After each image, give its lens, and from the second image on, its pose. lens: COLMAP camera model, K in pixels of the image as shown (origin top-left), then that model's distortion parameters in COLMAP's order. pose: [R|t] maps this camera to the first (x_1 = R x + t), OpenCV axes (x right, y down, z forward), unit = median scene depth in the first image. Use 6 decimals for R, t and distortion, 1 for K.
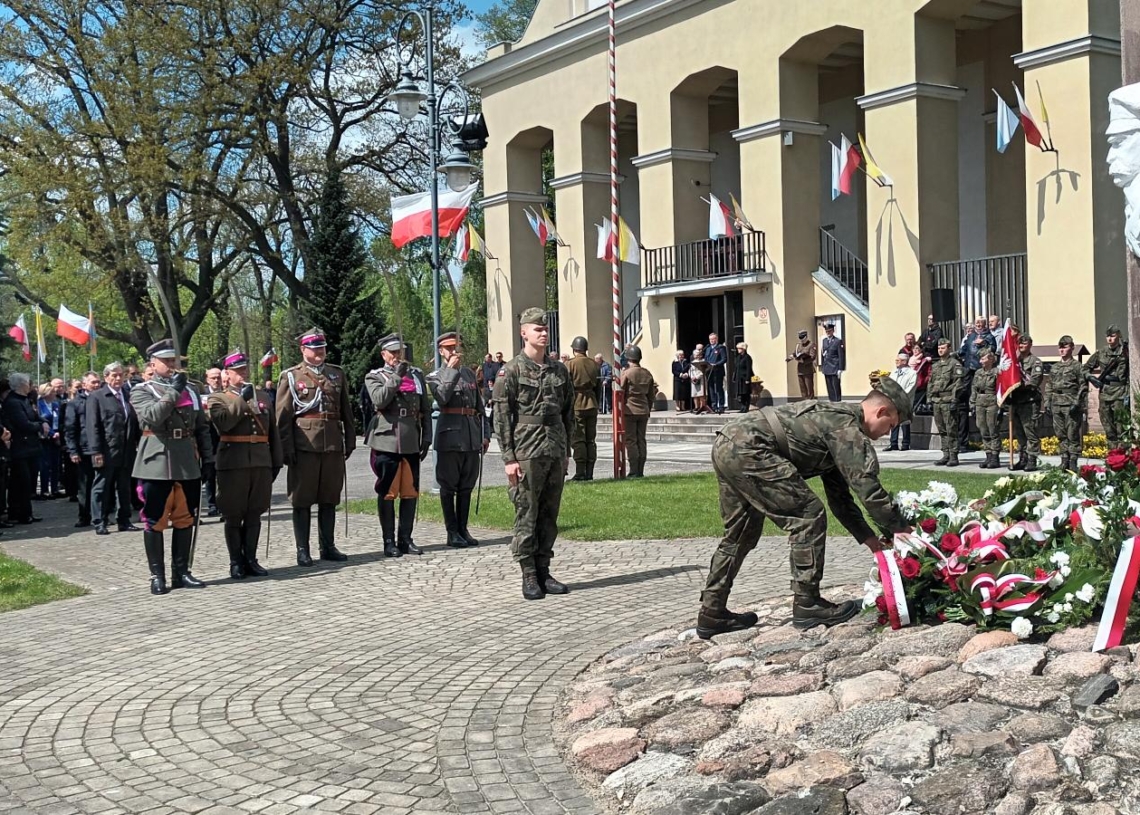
lens RADIAL K [[1329.9, 0, 570.0], [0, 1329.9, 407.5], [0, 0, 1]] dist [0.134085, -0.272050]
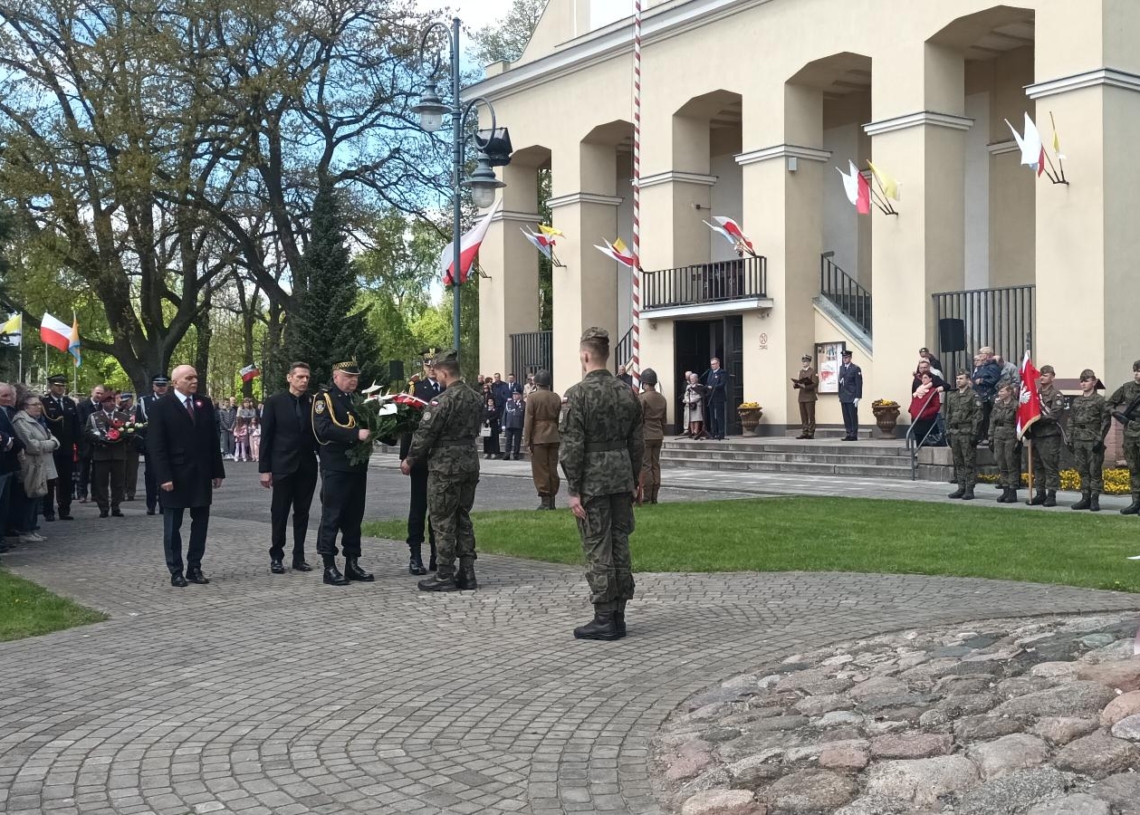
lens RADIAL K [[1329.9, 0, 570.0], [0, 1329.9, 407.5], [0, 0, 1]] dist [0.134085, -0.272050]
pose [[0.999556, 0.022233, 0.019854, -0.035268], [-0.021925, 0.999638, -0.015588, -0.002179], [-0.020193, 0.015146, 0.999681, 0.027393]]
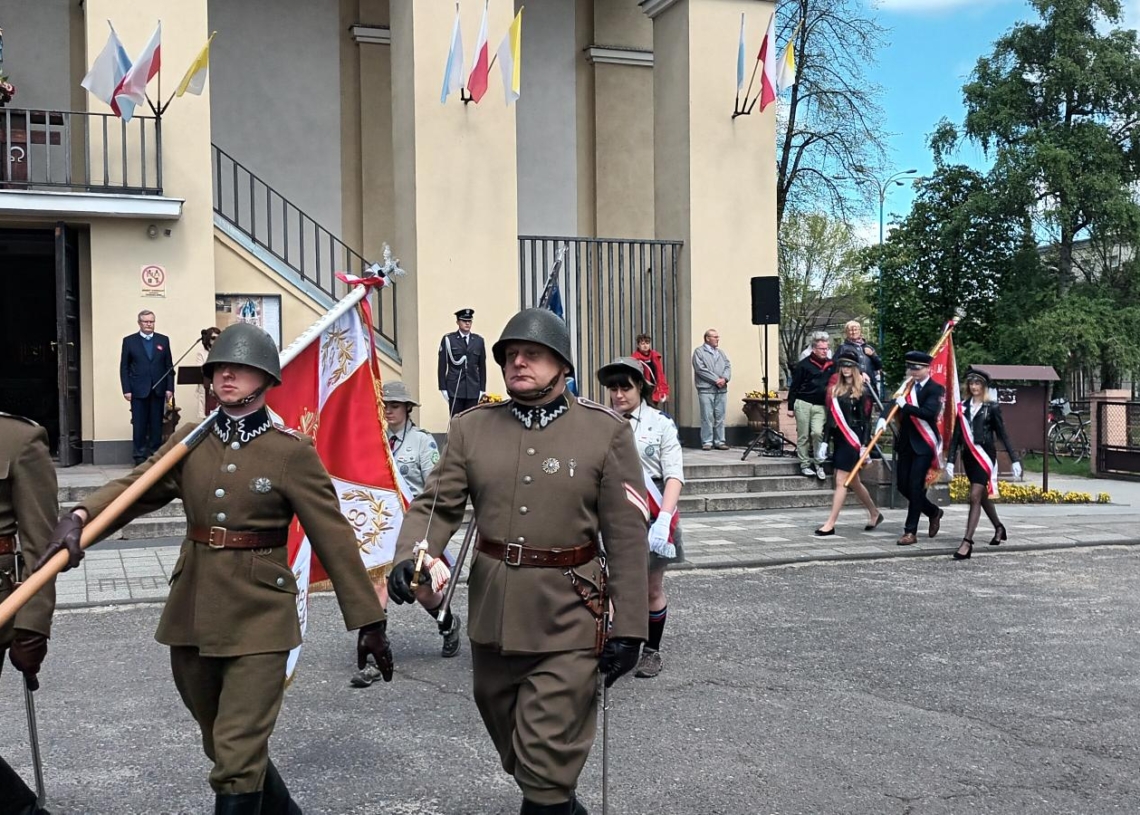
lens RADIAL K [[1333.1, 0, 577.6], [0, 1333.1, 408.5], [0, 0, 1]] dist [0.146184, -0.338213]
pose [[0.223780, 0.015984, 0.974509, -0.663654], [0.018345, 0.999619, -0.020608, -0.012400], [-0.974467, 0.022489, 0.223402, 1.483137]]
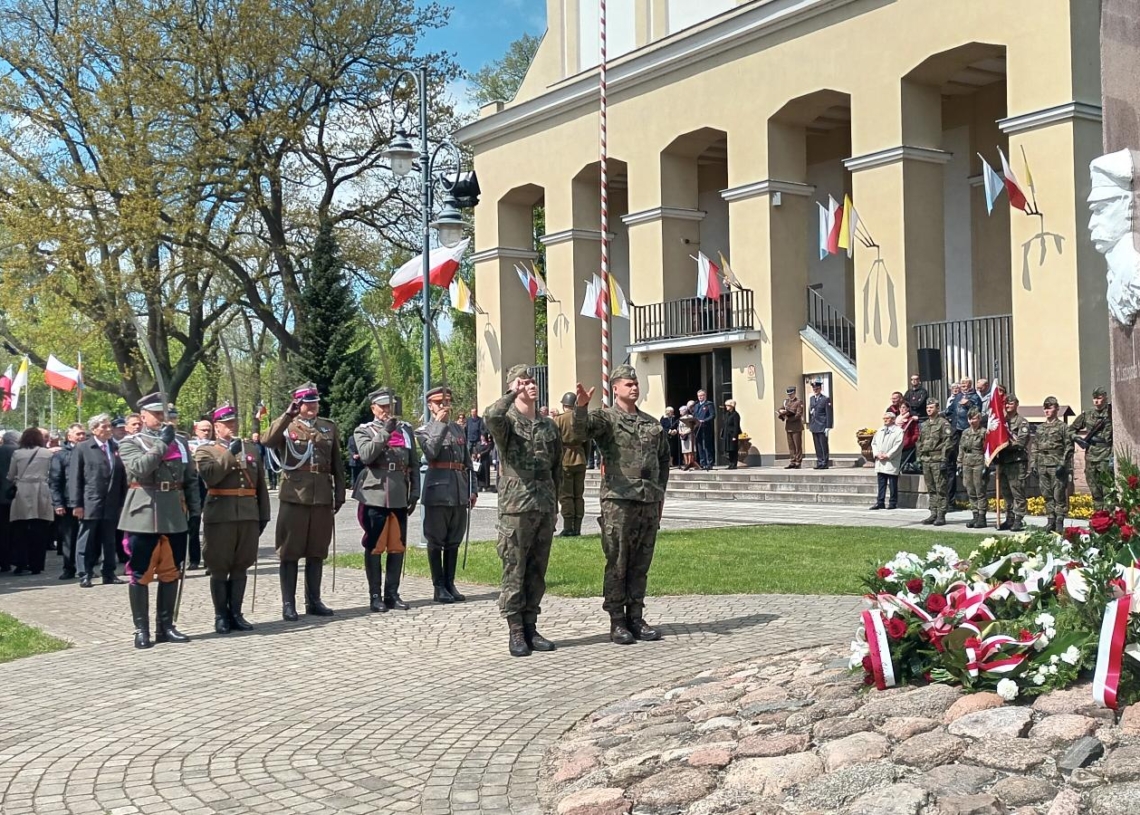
lens RADIAL K [[1329.9, 0, 570.0], [0, 1329.9, 407.5], [0, 0, 1]] dist [0.134085, -0.272050]
pose [[0.999918, 0.009653, 0.008365, -0.000100], [-0.009302, 0.999115, -0.041024, -0.000646], [-0.008754, 0.040943, 0.999123, -0.002384]]
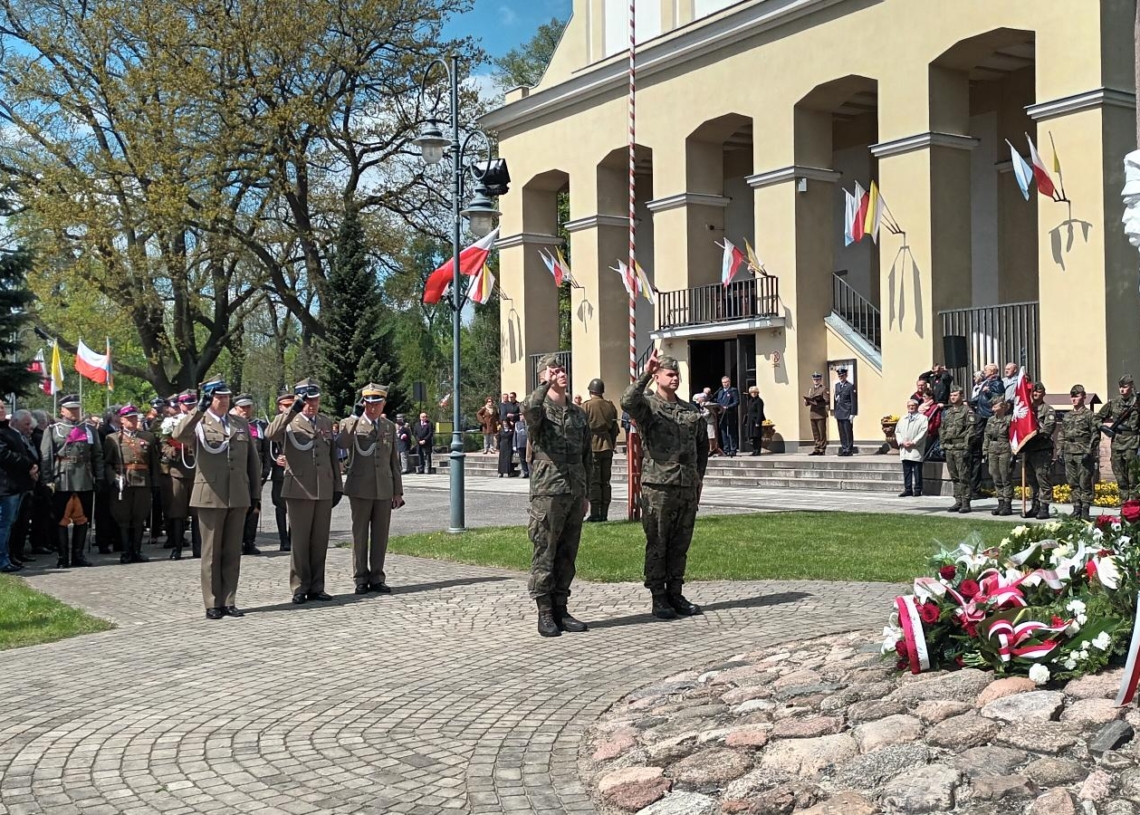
lens RADIAL K [[1329.9, 0, 570.0], [0, 1329.9, 407.5], [0, 0, 1]] dist [0.134085, -0.272050]
pose [[0.999891, 0.012906, -0.007150, -0.005913], [-0.013112, 0.999474, -0.029648, -0.001506], [0.006764, 0.029738, 0.999535, -0.011993]]
